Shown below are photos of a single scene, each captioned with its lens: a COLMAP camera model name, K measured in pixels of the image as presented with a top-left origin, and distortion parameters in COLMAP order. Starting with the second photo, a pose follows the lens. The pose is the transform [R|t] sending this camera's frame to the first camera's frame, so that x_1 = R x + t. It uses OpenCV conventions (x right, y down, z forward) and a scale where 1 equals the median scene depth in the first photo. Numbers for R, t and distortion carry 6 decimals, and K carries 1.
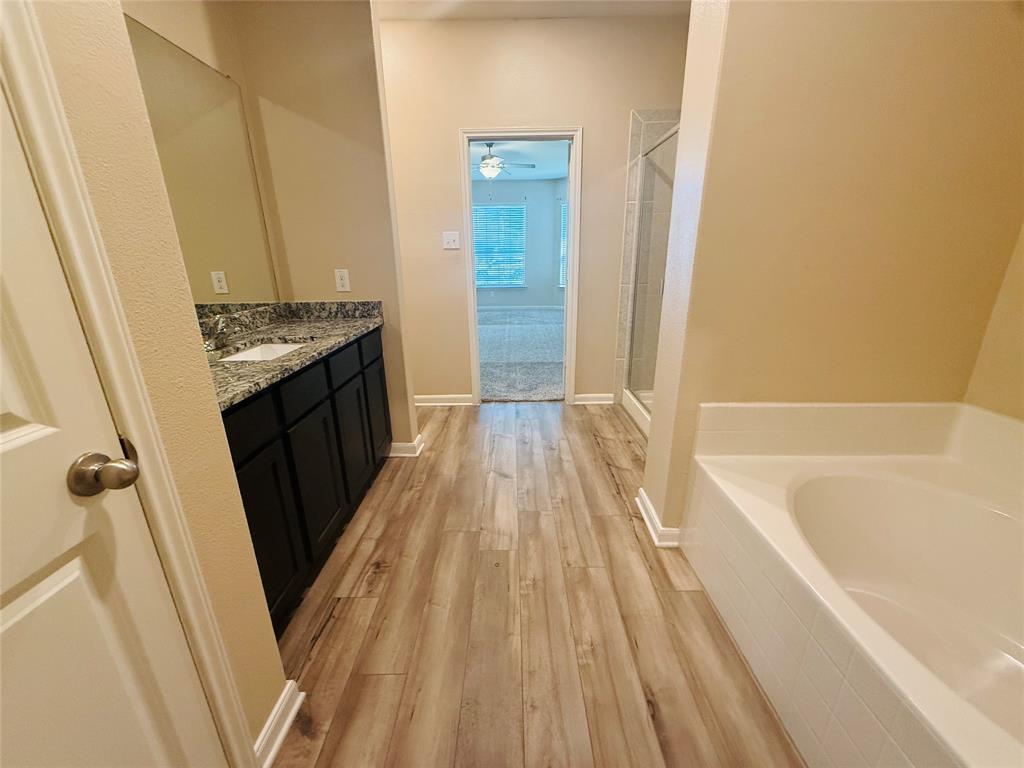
lens RADIAL K [[410.0, 0, 513.5], [0, 410.0, 381.3], [0, 0, 1]] dist [-0.001405, 0.000362]
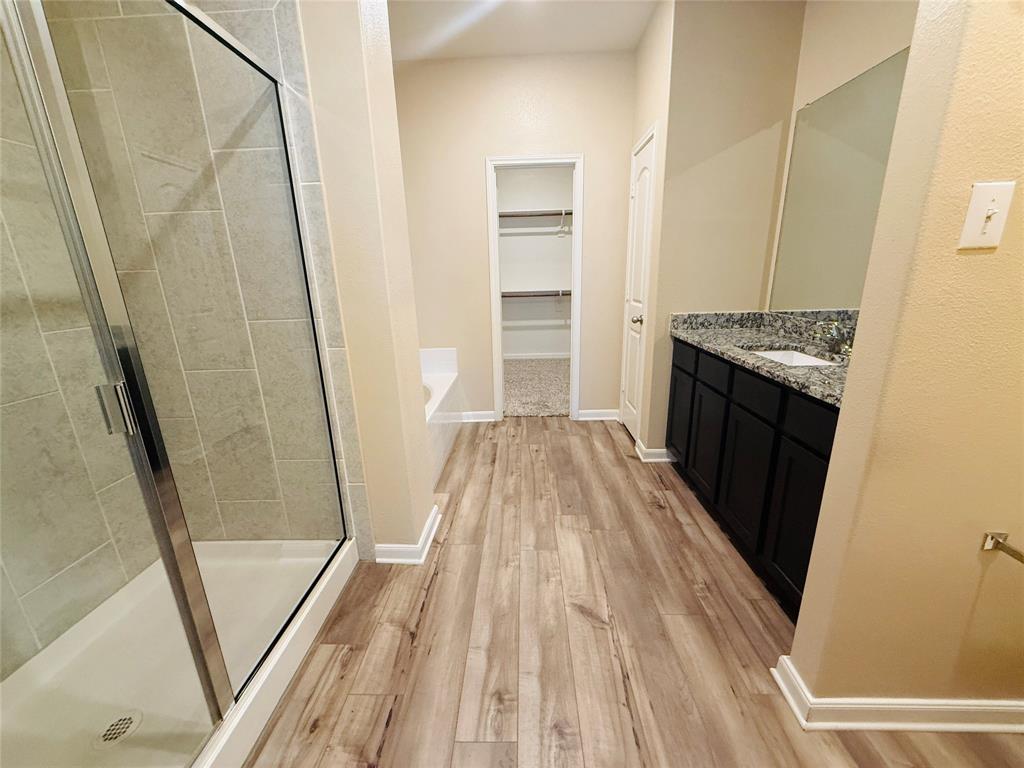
lens RADIAL K [[410.0, 0, 514.0], [0, 410.0, 386.2], [0, 0, 1]] dist [-0.001405, 0.000362]
pose [[-0.998785, 0.032540, 0.037003, 0.067906], [0.047418, 0.838937, 0.542158, -0.537284], [-0.013401, 0.543254, -0.839461, 1.682313]]
